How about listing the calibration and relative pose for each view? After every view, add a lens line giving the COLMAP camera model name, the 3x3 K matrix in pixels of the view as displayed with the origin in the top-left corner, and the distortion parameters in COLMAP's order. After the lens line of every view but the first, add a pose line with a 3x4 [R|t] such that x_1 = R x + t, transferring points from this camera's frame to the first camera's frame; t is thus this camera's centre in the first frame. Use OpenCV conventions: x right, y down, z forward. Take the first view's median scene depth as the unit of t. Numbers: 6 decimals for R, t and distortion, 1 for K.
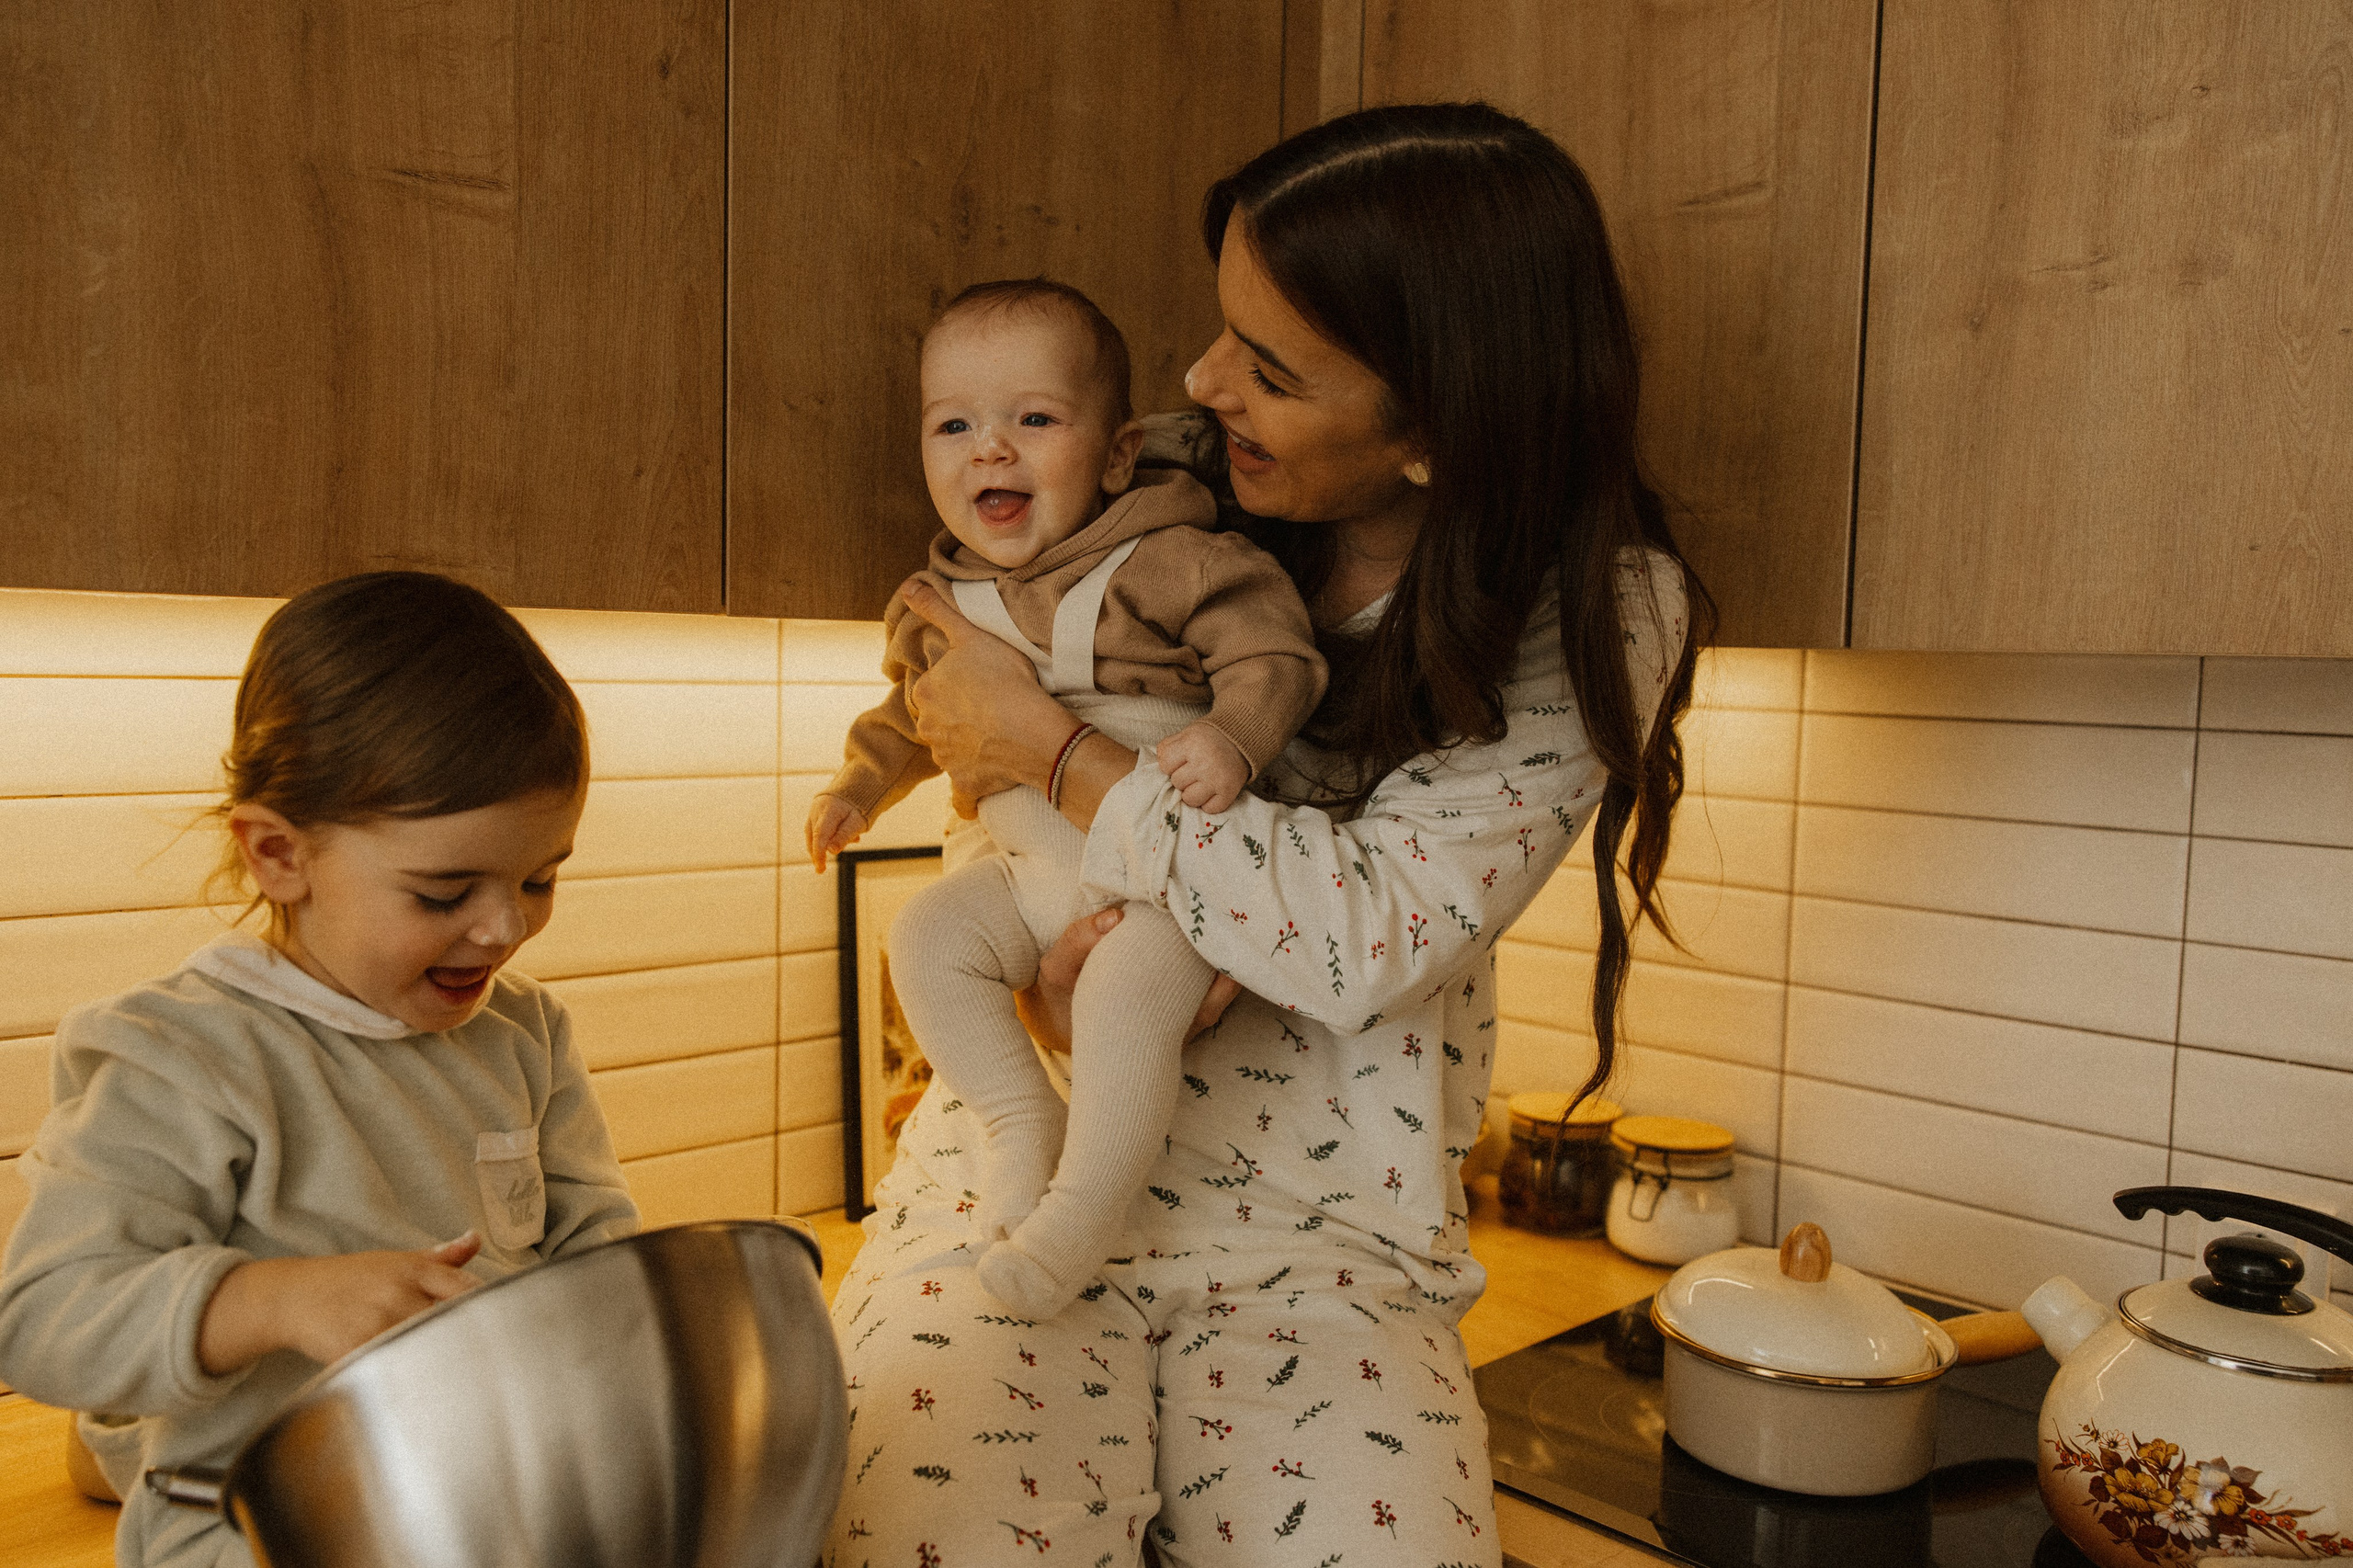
lens RADIAL K [[1821.9, 0, 1176.5], [0, 1821.9, 784.0], [0, 0, 1]] dist [-0.003554, -0.009649]
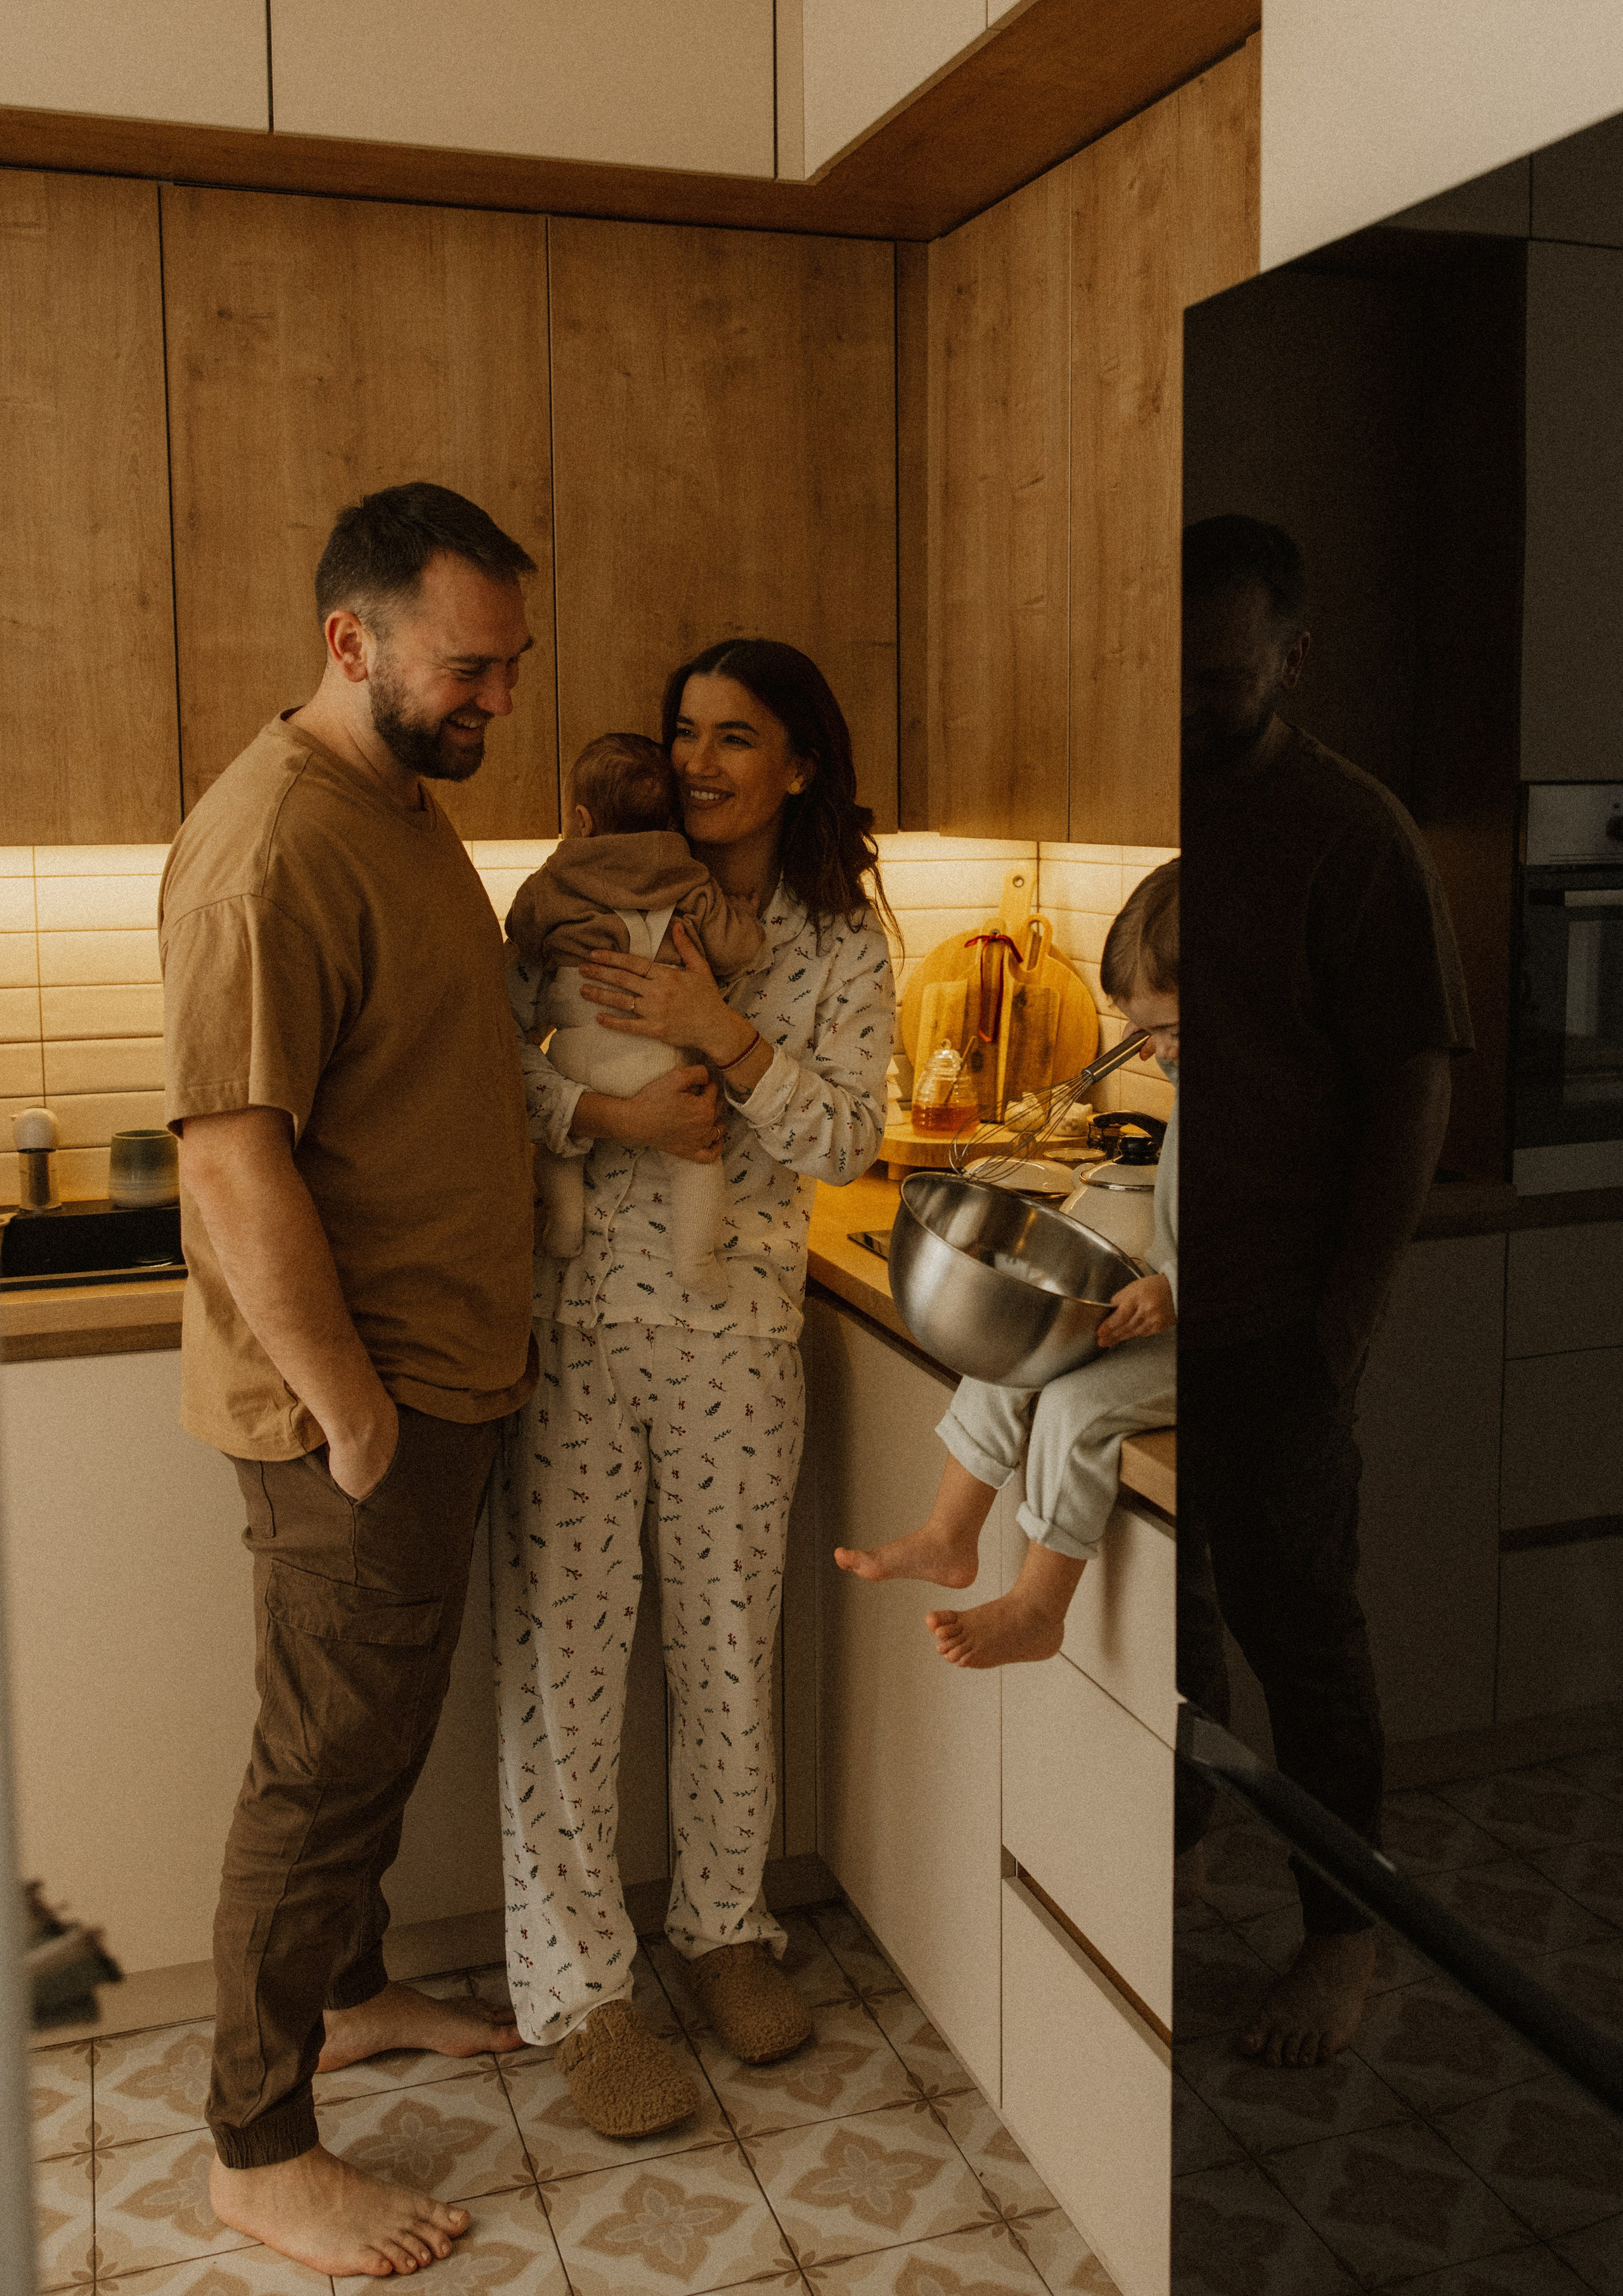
lens RADIAL K [[2199.0, 0, 851.1], [0, 2199.0, 1031.4], [0, 0, 1]] dist [0.004329, 0.009470]
pose [[0.909339, 0.014552, -0.415802, 1.235974], [0.000702, 0.999333, 0.036510, 0.044624], [0.416056, -0.033492, 0.908722, -1.333975]]
